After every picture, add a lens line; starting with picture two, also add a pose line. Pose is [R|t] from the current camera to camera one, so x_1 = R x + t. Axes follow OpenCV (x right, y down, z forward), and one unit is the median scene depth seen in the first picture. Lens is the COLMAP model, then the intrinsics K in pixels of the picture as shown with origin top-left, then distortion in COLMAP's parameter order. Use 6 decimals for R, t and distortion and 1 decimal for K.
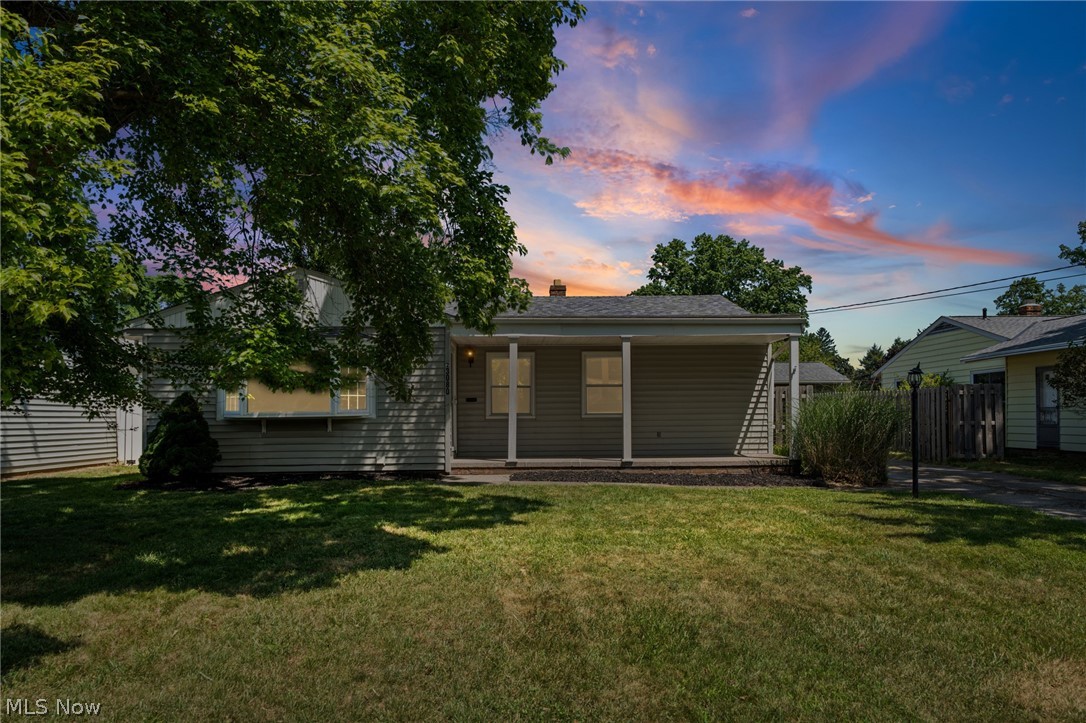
lens RADIAL K [[754.6, 0, 543.0], [0, 754.6, 361.5], [0, 0, 1]] dist [-0.003370, -0.000802]
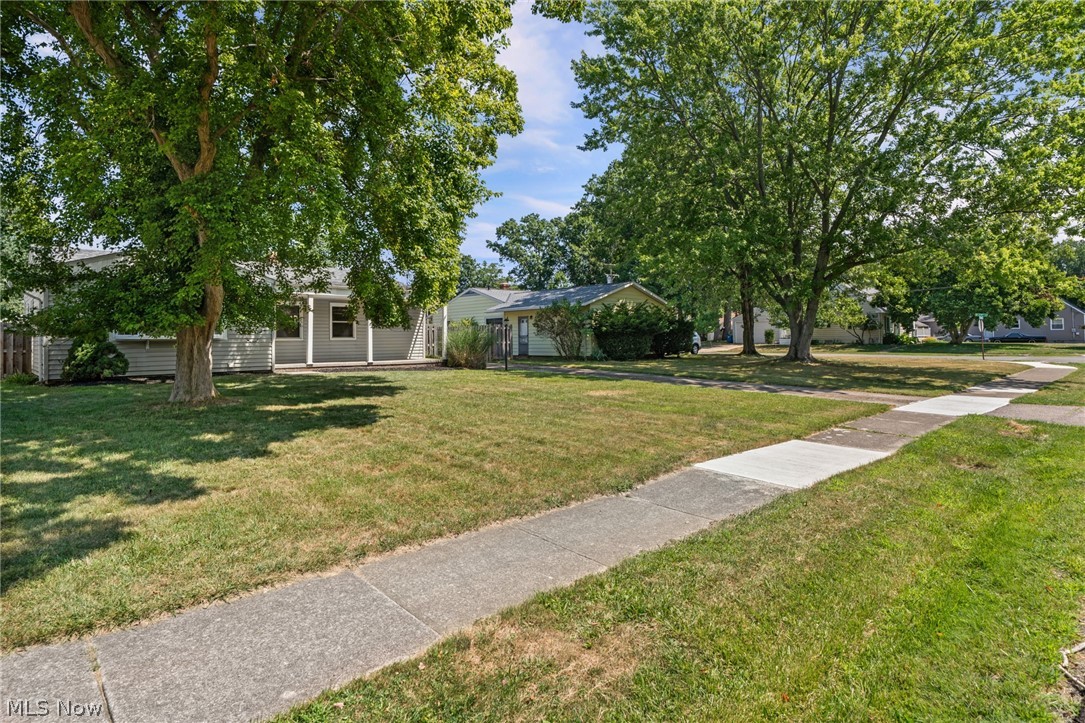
lens RADIAL K [[559.3, 0, 542.6], [0, 559.3, 354.3], [0, 0, 1]] dist [0.000088, 0.000338]
pose [[0.735150, -0.009795, 0.677834, -0.475371], [-0.065535, 0.994185, 0.085443, -0.036639], [-0.674730, -0.107235, 0.730233, -0.308464]]
